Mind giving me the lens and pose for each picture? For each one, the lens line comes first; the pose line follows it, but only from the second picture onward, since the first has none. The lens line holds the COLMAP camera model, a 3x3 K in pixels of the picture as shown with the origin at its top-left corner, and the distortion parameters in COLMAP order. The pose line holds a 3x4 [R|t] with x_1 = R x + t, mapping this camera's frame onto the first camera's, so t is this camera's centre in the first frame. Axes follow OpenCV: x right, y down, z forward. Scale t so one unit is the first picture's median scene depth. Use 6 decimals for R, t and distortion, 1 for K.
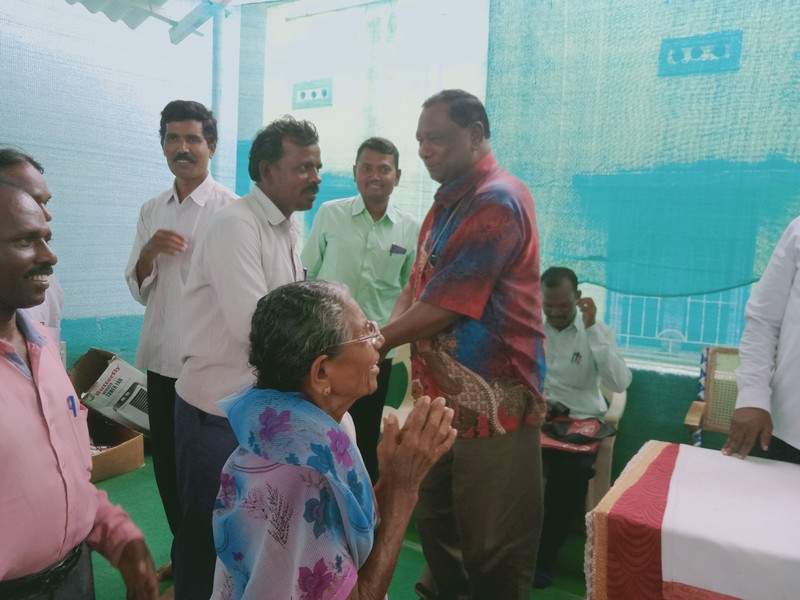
lens RADIAL K [[590.5, 0, 390.8], [0, 590.5, 294.2], [0, 0, 1]] dist [-0.005473, -0.002713]
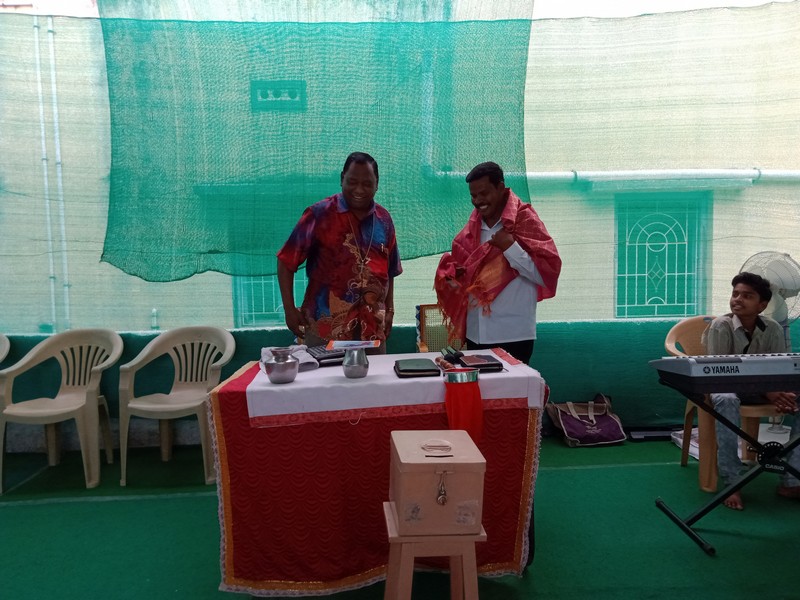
lens RADIAL K [[580.1, 0, 393.1], [0, 580.1, 299.9], [0, 0, 1]] dist [-0.007318, 0.005428]
pose [[0.825844, -0.108560, 0.553350, -0.037393], [0.104360, 0.993766, 0.039212, 0.027662], [-0.554157, 0.025365, 0.832026, -0.219956]]
